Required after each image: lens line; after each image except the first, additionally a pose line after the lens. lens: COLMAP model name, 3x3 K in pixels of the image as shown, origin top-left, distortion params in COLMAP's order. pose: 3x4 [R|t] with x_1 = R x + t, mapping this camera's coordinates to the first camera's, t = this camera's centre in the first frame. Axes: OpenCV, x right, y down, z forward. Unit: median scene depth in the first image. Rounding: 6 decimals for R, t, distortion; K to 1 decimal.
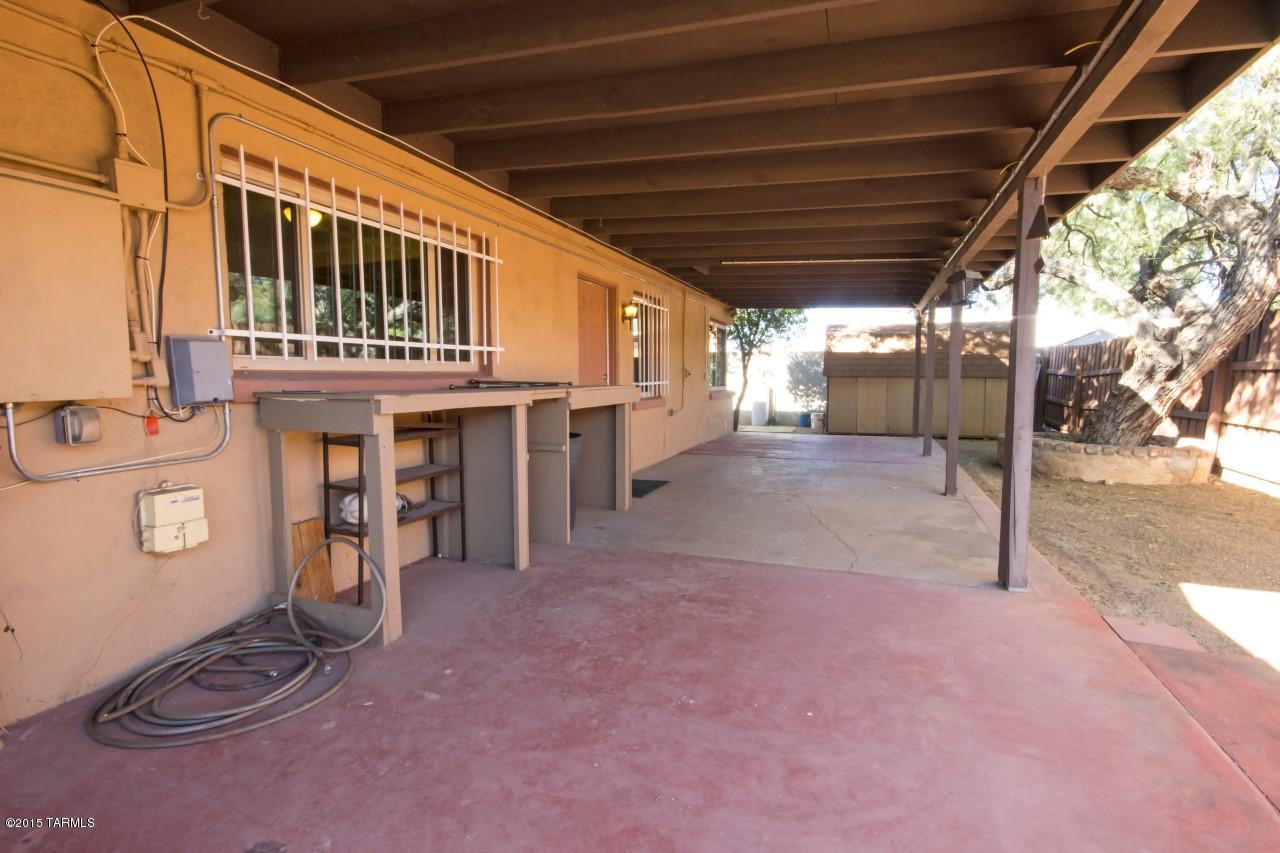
lens RADIAL K [[588.7, 0, 646.2], [0, 588.7, 429.0], [0, 0, 1]] dist [0.001840, -0.007724]
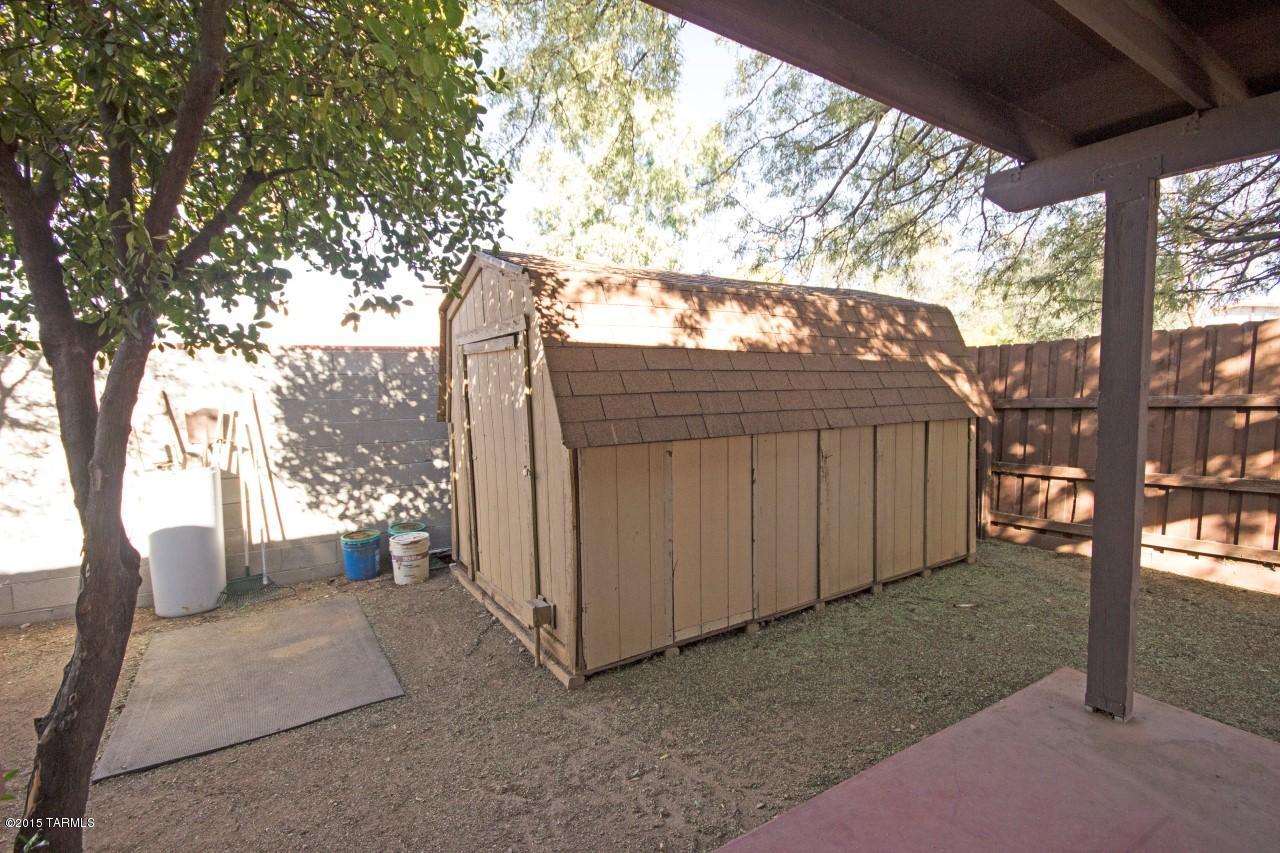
lens RADIAL K [[588.7, 0, 646.2], [0, 588.7, 429.0], [0, 0, 1]] dist [0.001840, -0.007724]
pose [[0.606088, -0.063930, 0.792824, 0.138128], [0.090241, 0.995856, 0.011315, -0.094182], [-0.790262, 0.064688, 0.609345, 0.826857]]
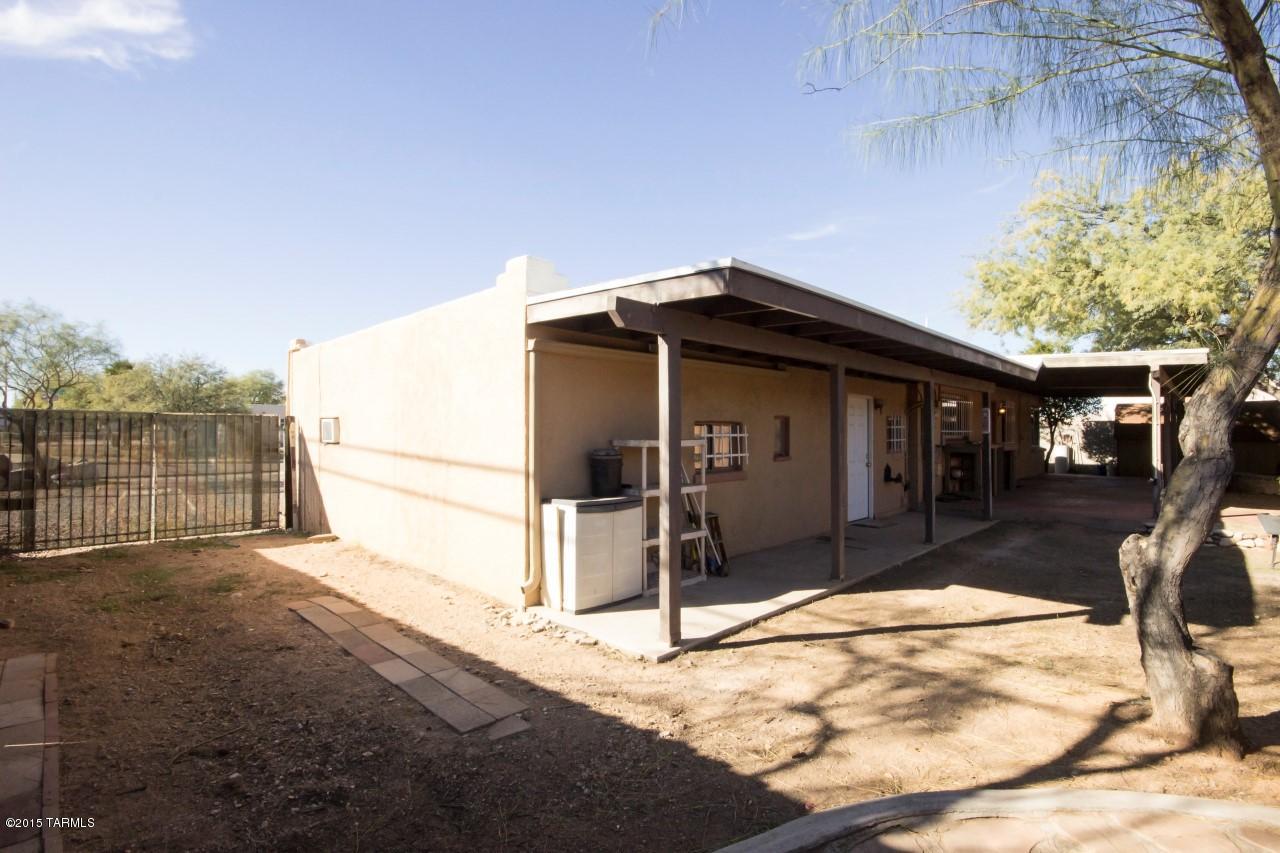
lens RADIAL K [[588.7, 0, 646.2], [0, 588.7, 429.0], [0, 0, 1]] dist [0.001840, -0.007724]
pose [[0.924568, 0.003017, -0.381004, -0.235110], [-0.041646, 0.994778, -0.093183, 0.074756], [0.378733, 0.102022, 0.919865, -0.851947]]
